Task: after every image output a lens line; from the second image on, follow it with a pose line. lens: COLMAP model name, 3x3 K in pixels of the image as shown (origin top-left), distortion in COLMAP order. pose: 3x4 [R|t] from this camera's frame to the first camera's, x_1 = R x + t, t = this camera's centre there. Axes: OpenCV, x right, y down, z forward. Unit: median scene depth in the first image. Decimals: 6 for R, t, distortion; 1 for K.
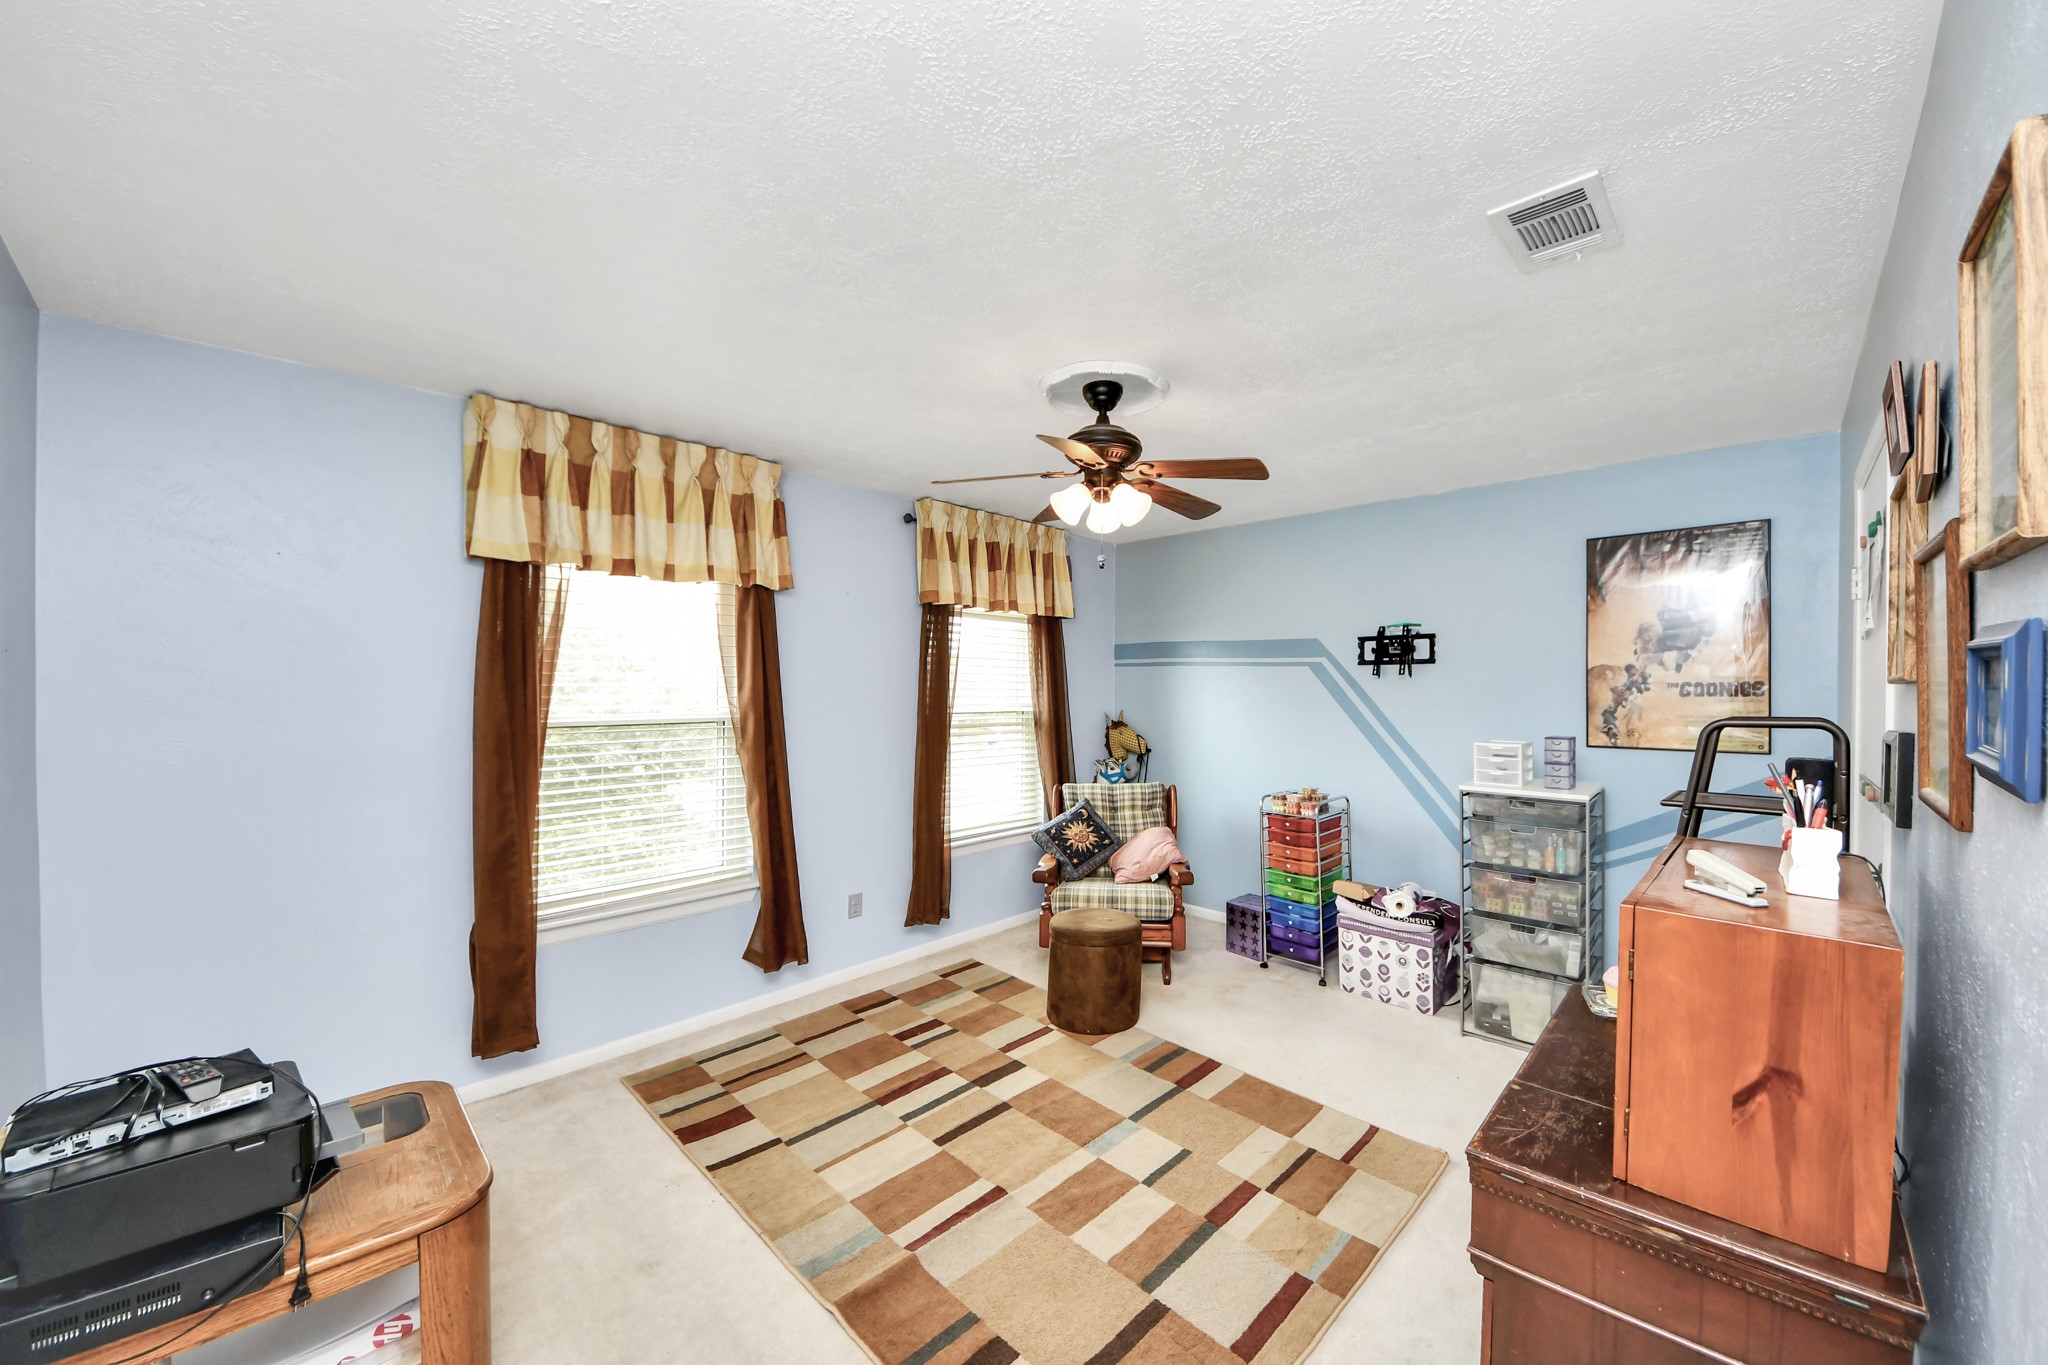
lens RADIAL K [[749.4, 0, 1055.5], [0, 749.4, 687.5], [0, 0, 1]] dist [0.027095, -0.000092]
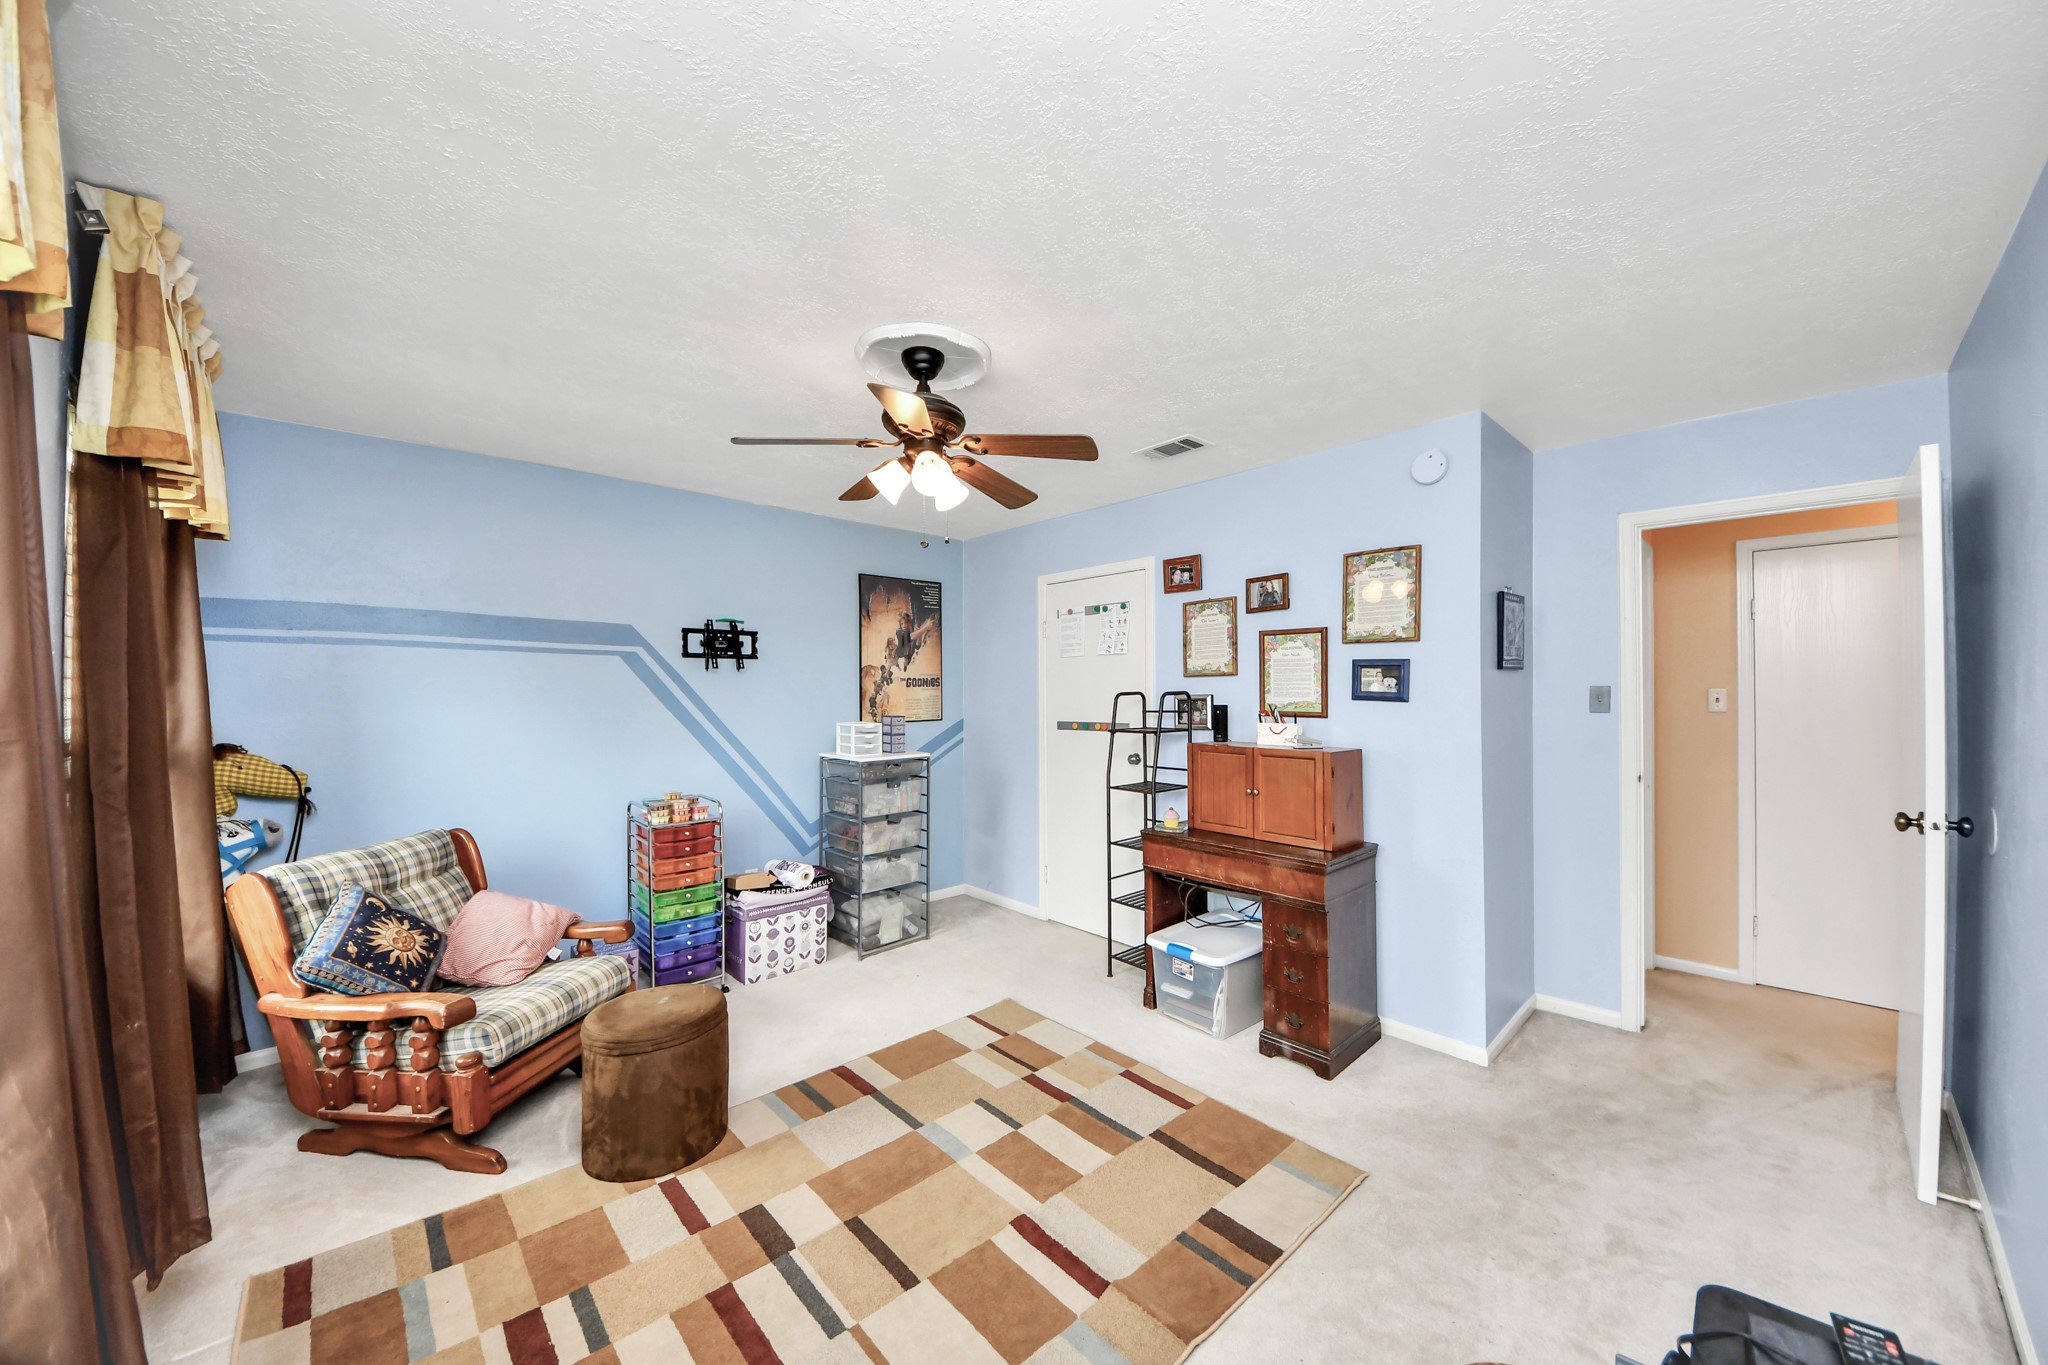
lens RADIAL K [[749.4, 0, 1055.5], [0, 749.4, 687.5], [0, 0, 1]] dist [0.027095, -0.000092]
pose [[0.038754, -0.001844, 0.999247, -0.660096], [0.005270, 0.999985, 0.001641, 0.011347], [-0.999235, 0.005202, 0.038764, 0.611807]]
